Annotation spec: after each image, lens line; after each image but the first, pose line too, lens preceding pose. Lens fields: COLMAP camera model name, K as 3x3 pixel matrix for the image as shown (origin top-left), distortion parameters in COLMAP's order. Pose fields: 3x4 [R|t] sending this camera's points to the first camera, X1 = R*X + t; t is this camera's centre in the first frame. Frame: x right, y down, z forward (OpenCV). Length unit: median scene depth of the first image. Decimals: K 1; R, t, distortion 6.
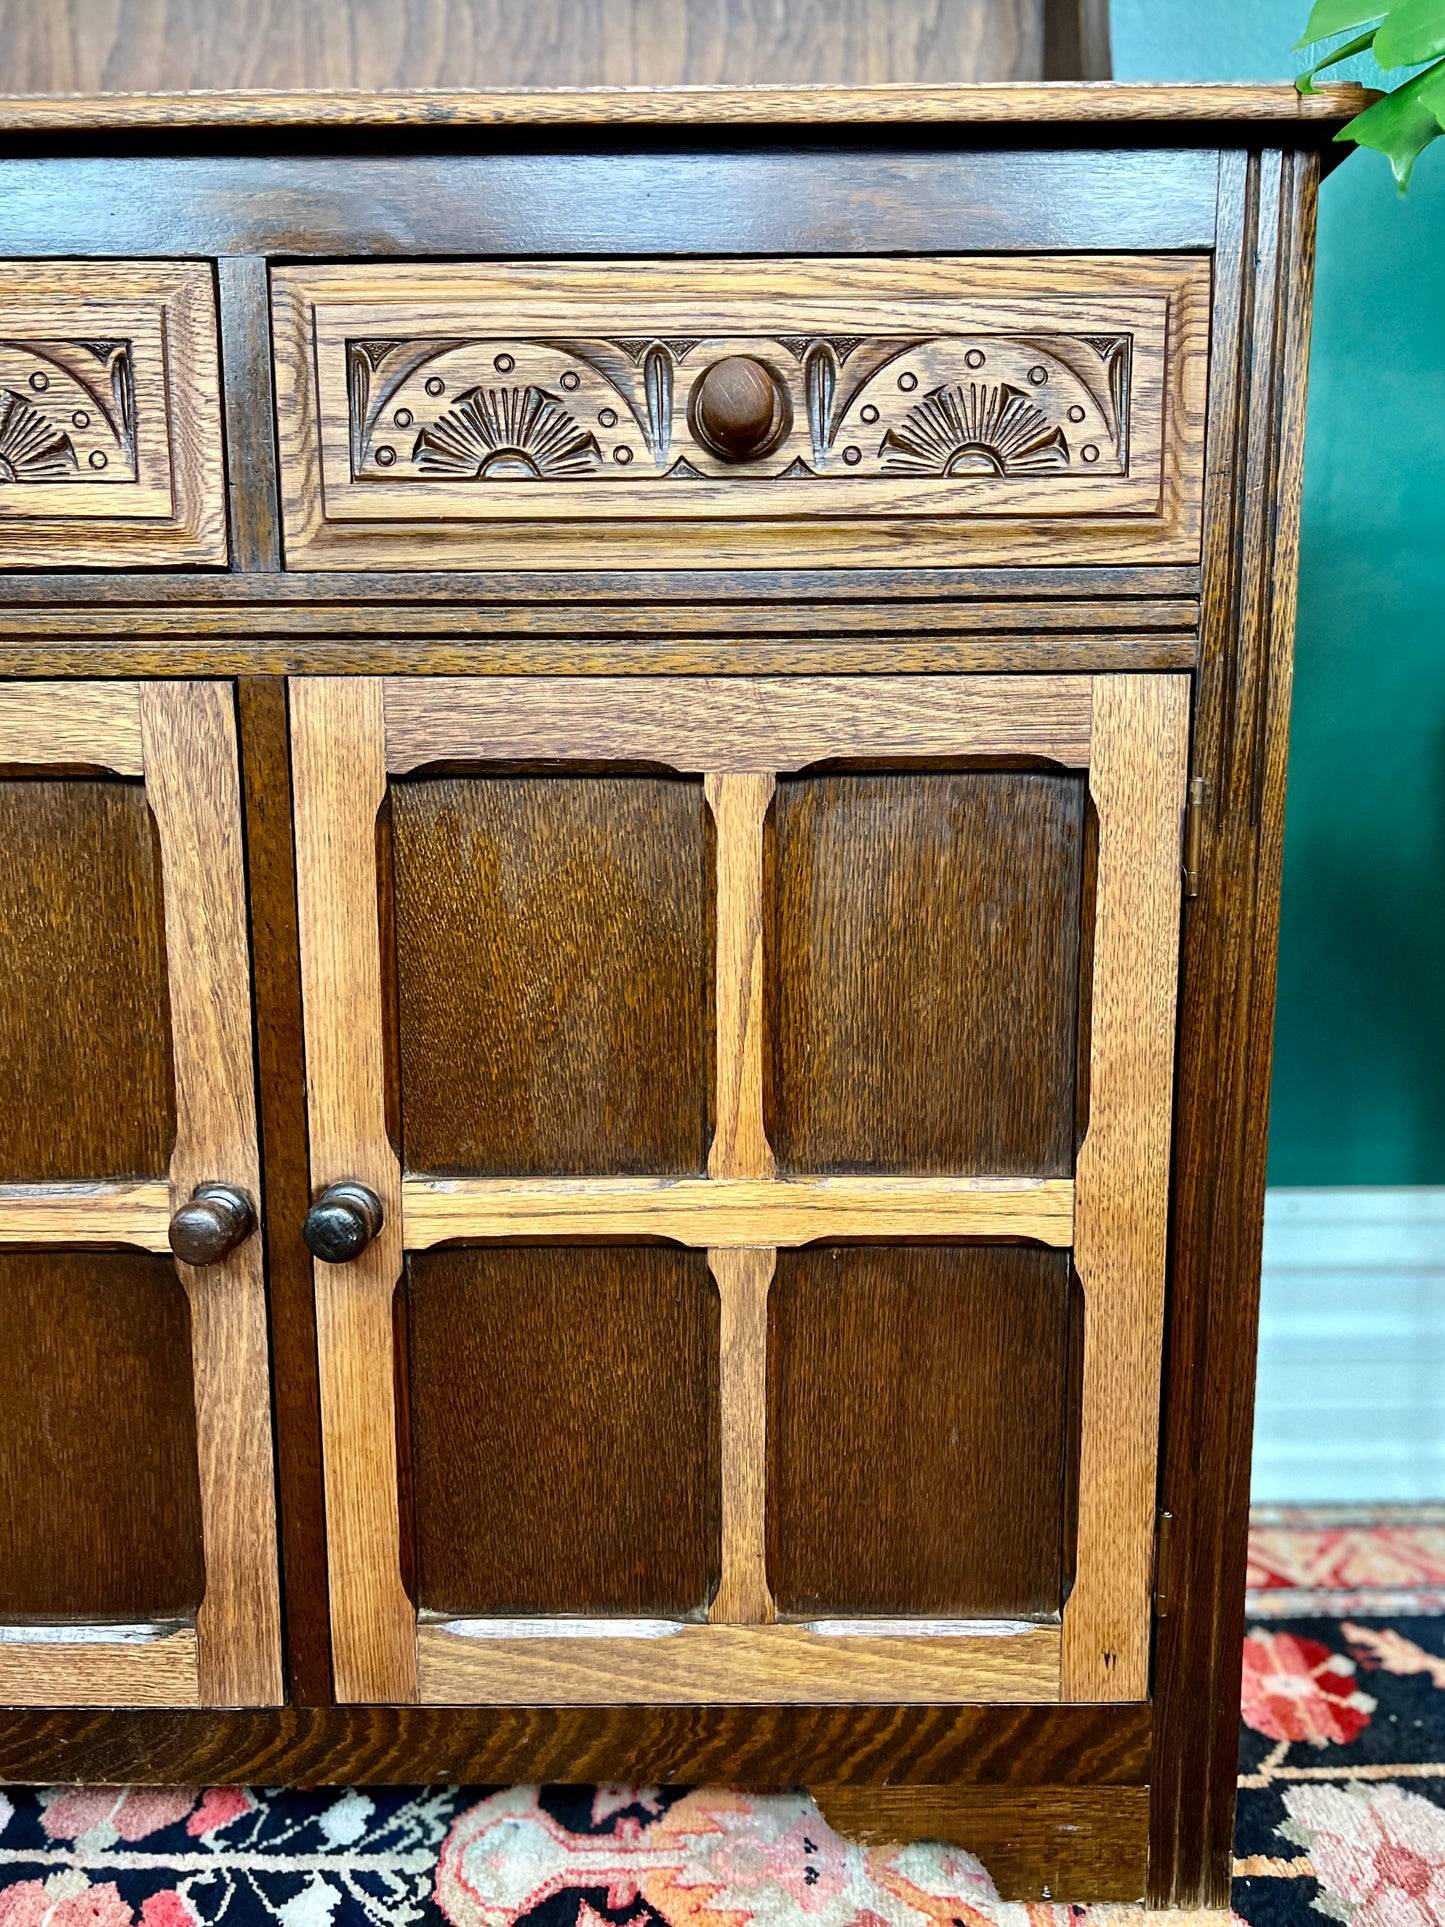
lens RADIAL K [[1476.4, 0, 723.0], [0, 1476.4, 970.7], [0, 0, 1]] dist [0.047527, -0.065038]
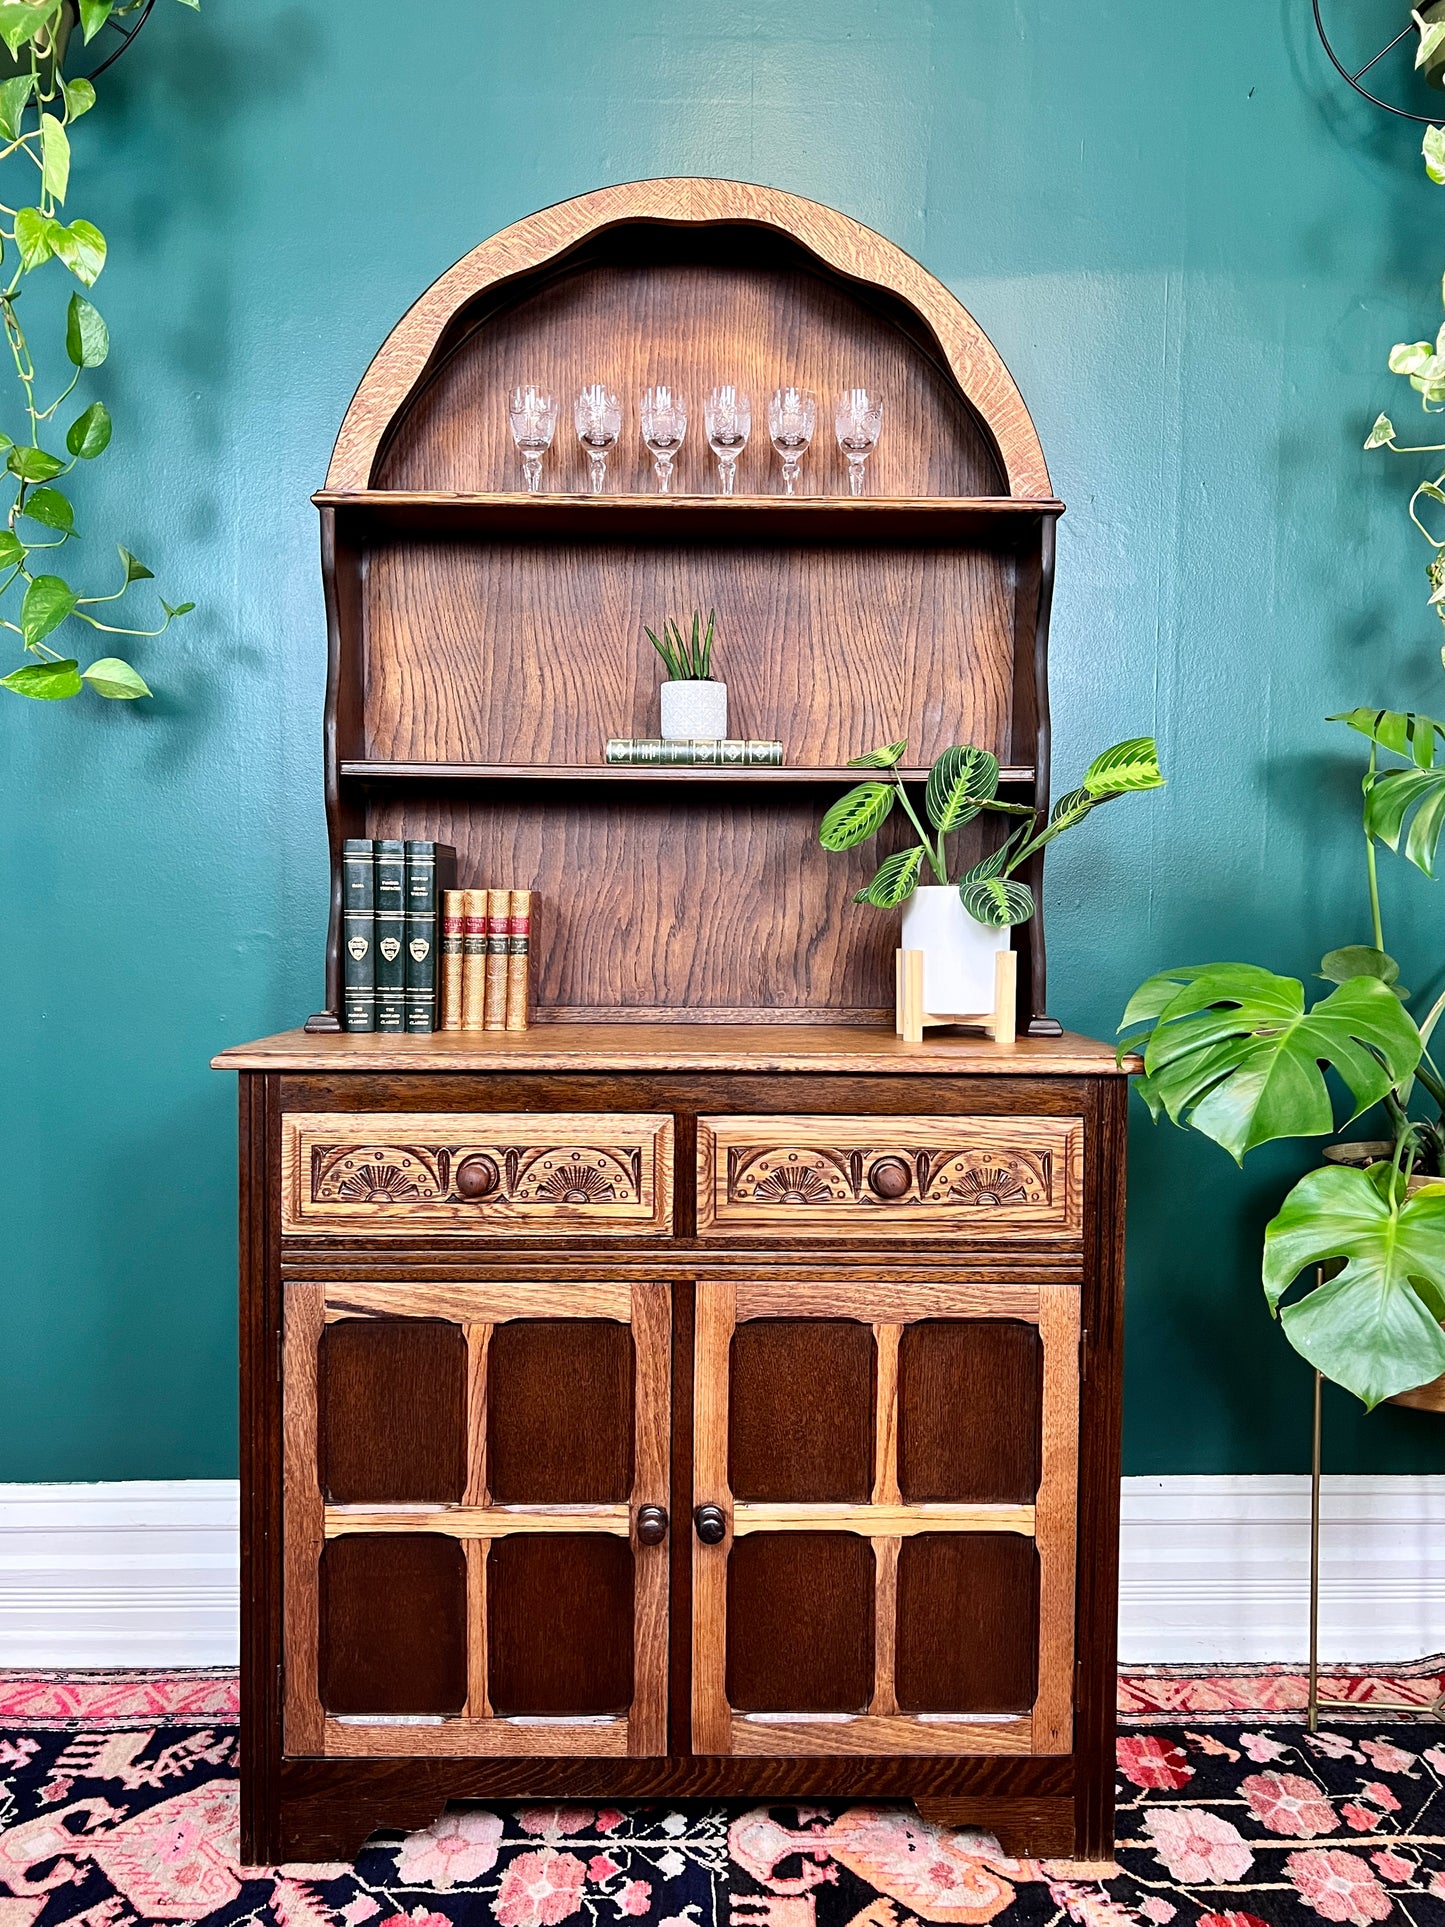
lens RADIAL K [[1467.9, 0, 716.7], [0, 1467.9, 974.6], [0, 0, 1]] dist [0.060920, -0.074641]
pose [[0.999676, 0.011930, 0.022470, -0.314156], [-0.009570, 0.994700, -0.102377, -0.437655], [-0.023573, 0.102129, 0.994492, -1.339815]]
